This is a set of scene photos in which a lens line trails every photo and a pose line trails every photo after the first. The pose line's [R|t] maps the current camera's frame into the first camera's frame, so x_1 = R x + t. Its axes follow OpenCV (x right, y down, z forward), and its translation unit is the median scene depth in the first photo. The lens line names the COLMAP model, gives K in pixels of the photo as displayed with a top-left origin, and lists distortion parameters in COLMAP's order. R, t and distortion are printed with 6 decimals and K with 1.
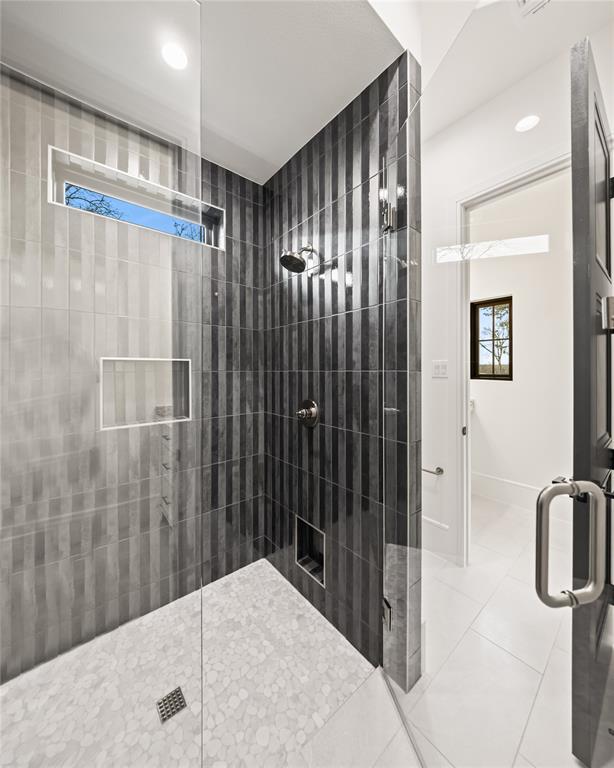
lens RADIAL K [[282.0, 0, 304.6], [0, 282.0, 378.1], [0, 0, 1]] dist [0.011654, -0.000371]
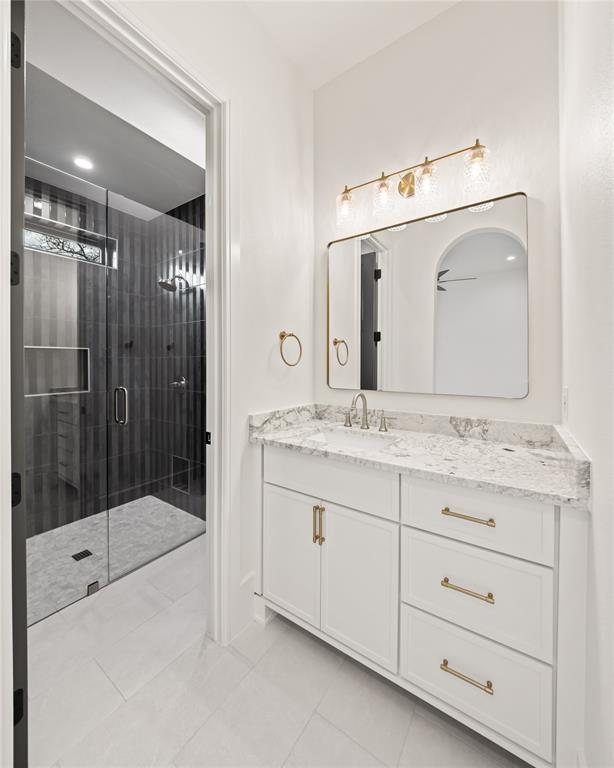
lens RADIAL K [[301.9, 0, 298.5], [0, 301.9, 365.5], [0, 0, 1]] dist [0.001566, 0.000073]
pose [[0.963157, -0.003885, 0.268911, 0.172410], [0.008011, 0.999866, -0.014248, 0.044653], [-0.268820, 0.015877, 0.963060, -0.653578]]
